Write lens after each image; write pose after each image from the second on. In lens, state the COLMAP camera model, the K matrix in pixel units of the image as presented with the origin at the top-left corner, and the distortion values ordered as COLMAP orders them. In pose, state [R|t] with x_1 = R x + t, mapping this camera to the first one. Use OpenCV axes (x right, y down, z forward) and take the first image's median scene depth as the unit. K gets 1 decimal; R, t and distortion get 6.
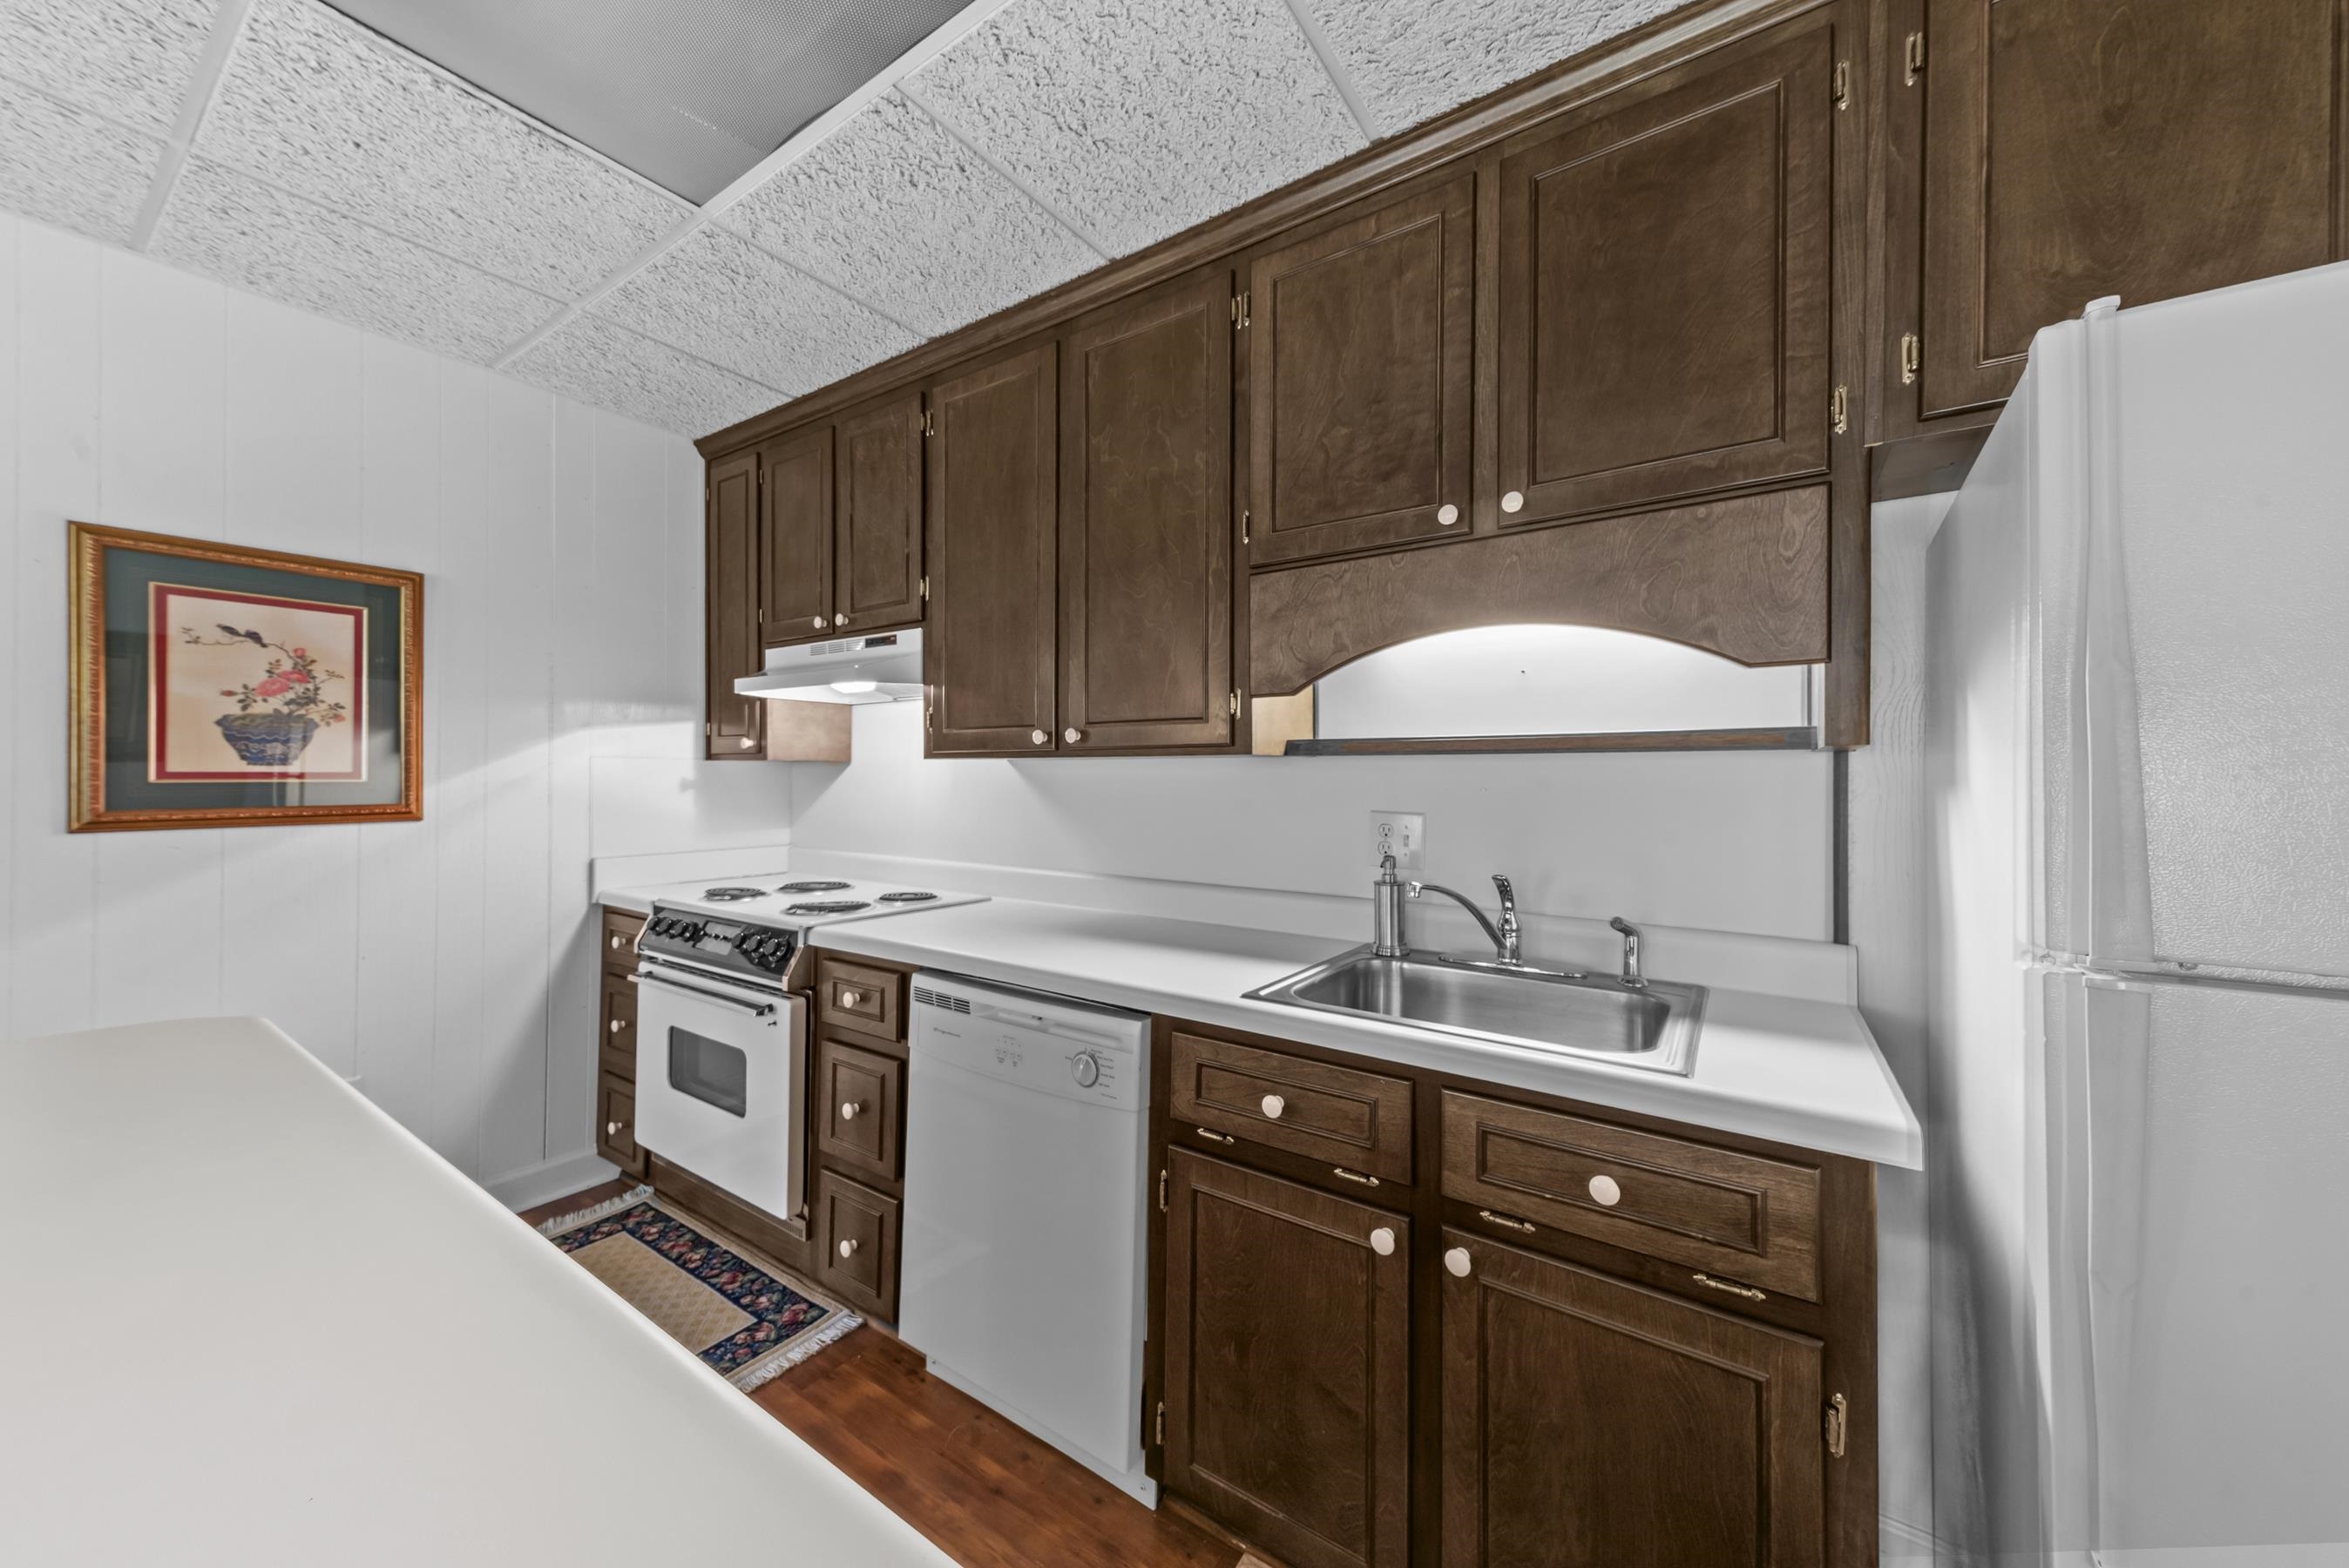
lens RADIAL K [[804.9, 0, 1168.5], [0, 804.9, 782.9], [0, 0, 1]] dist [0.002065, -0.000889]
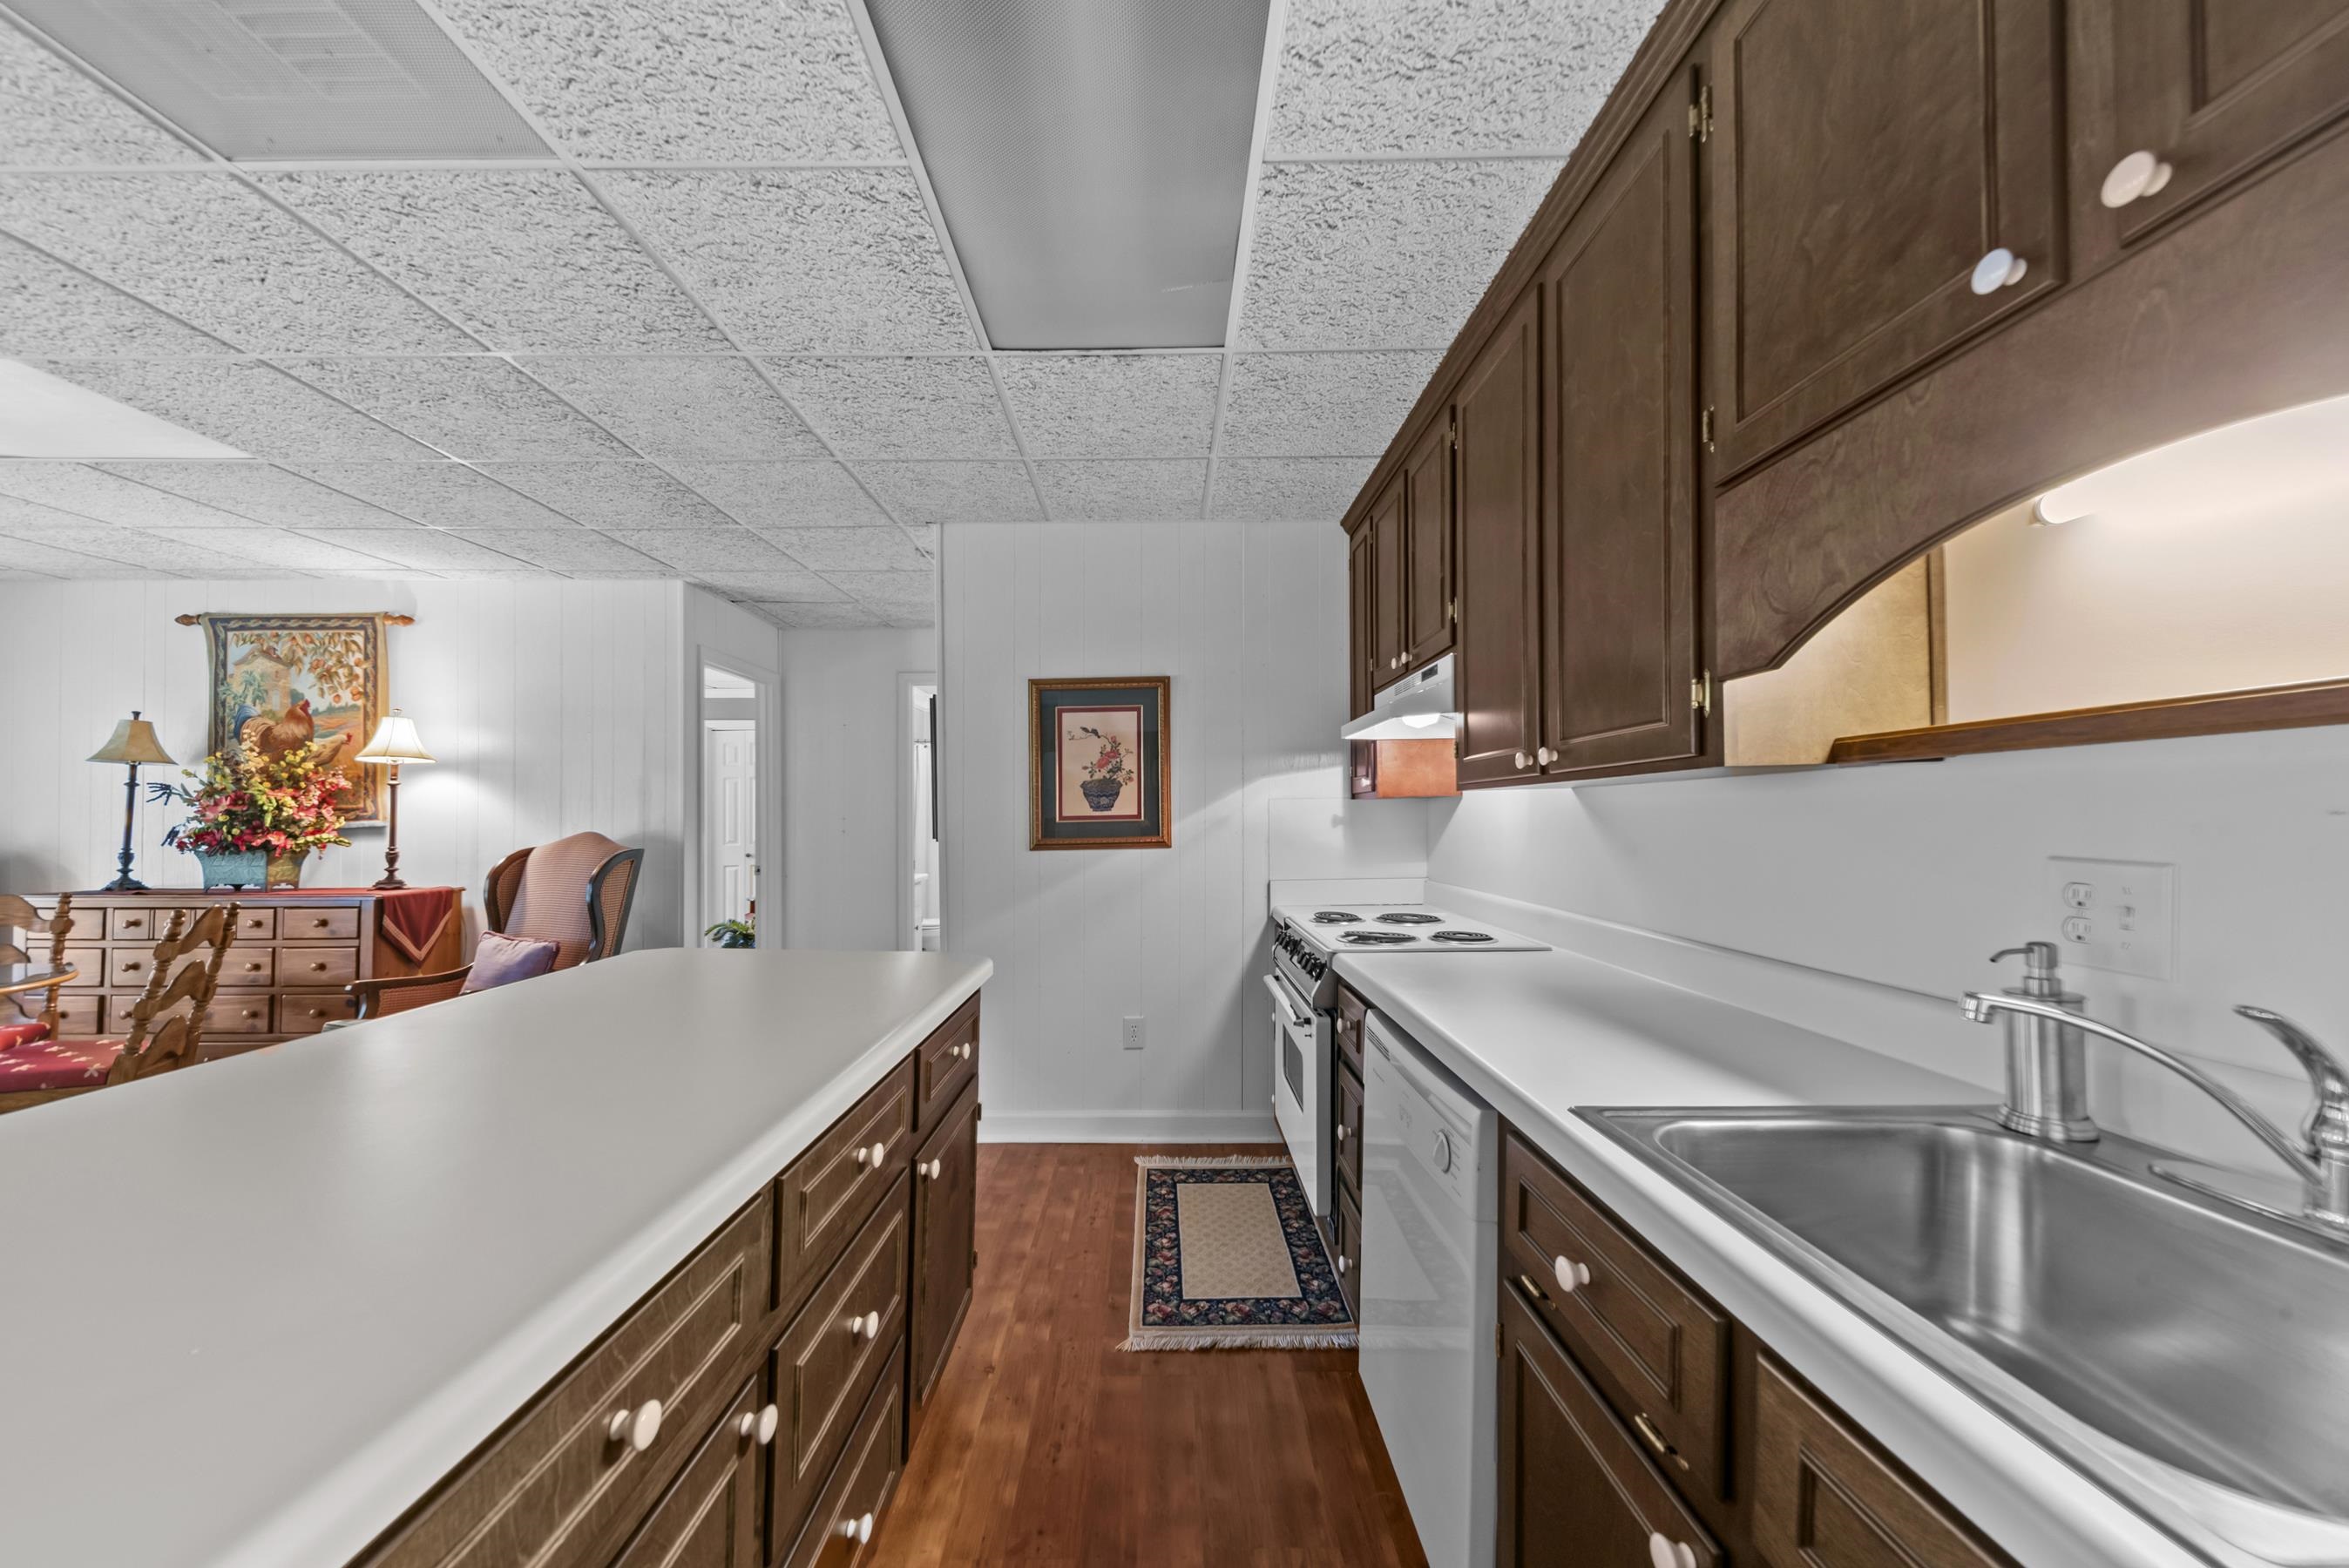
lens RADIAL K [[804.9, 0, 1147.4], [0, 804.9, 812.1], [0, 0, 1]] dist [0.002065, -0.000889]
pose [[0.573950, -0.019125, -0.818667, 0.317573], [0.012246, 0.999816, -0.014772, 0.006173], [0.818799, -0.001547, 0.574079, 0.192763]]
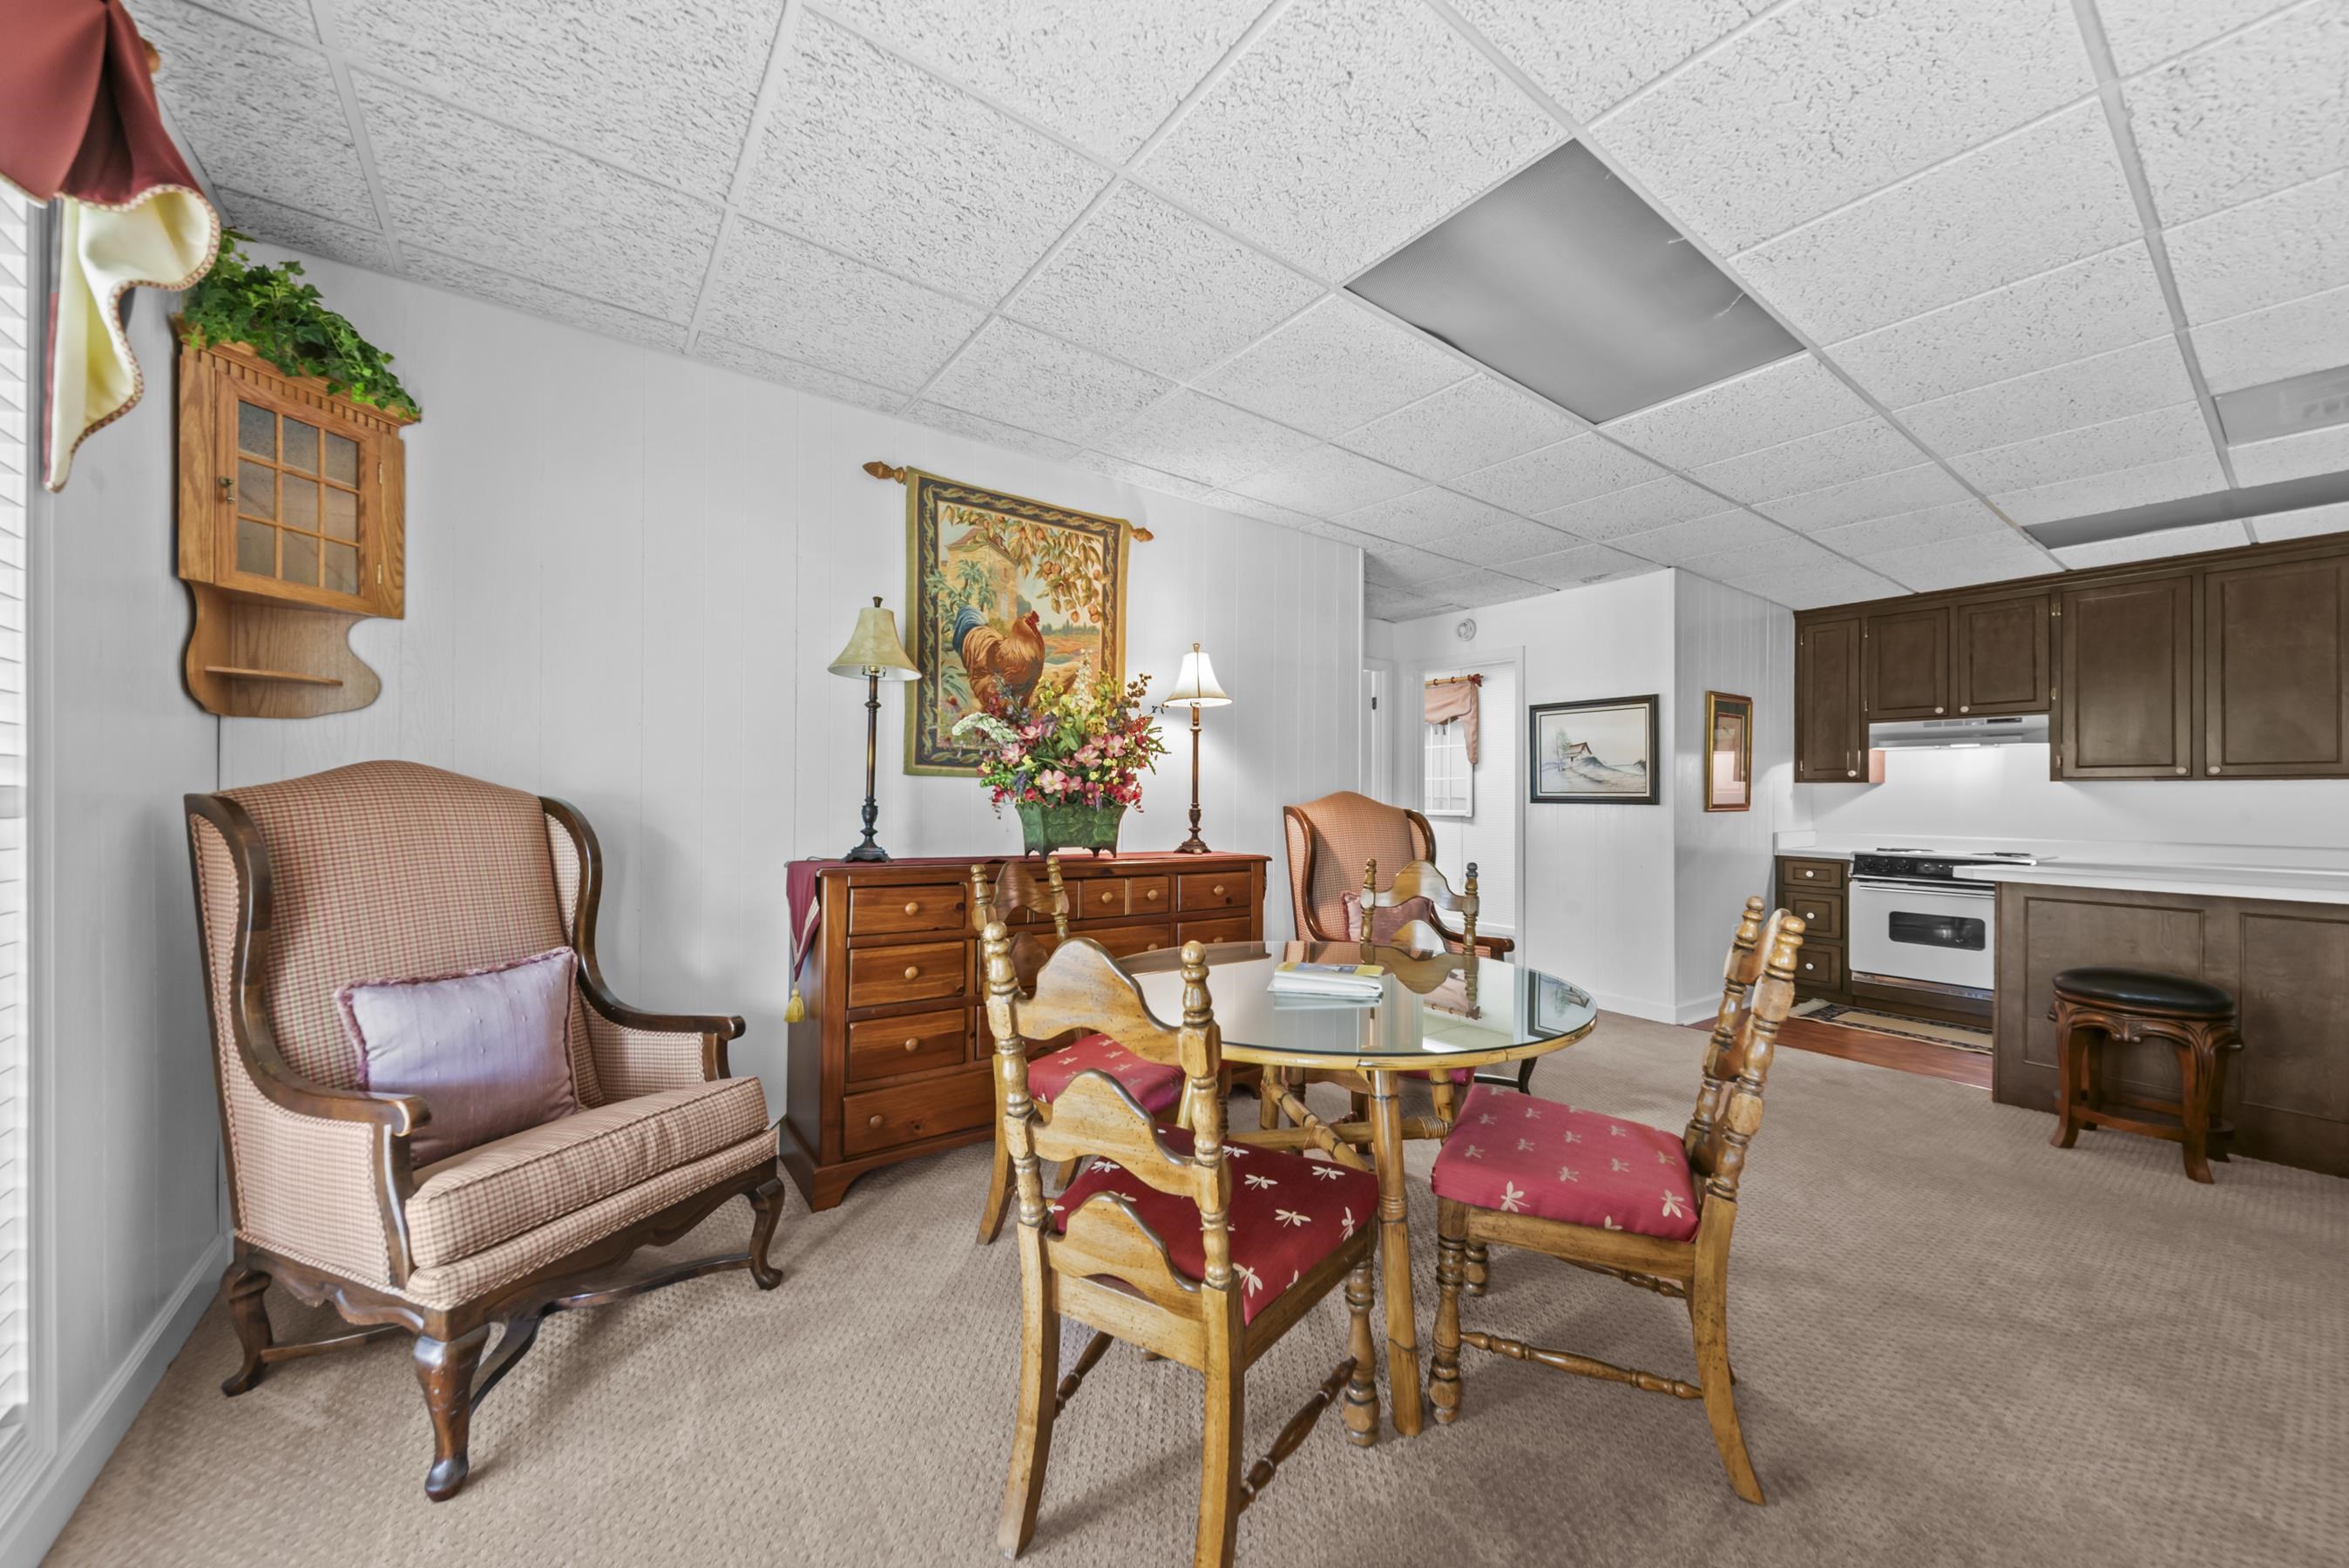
lens RADIAL K [[804.9, 0, 1167.8], [0, 804.9, 795.4], [0, 0, 1]] dist [0.002065, -0.000889]
pose [[0.934795, 0.001626, -0.355183, -1.930766], [-0.005113, 0.999948, -0.008879, 0.040413], [0.355150, 0.010116, 0.934755, -1.910876]]
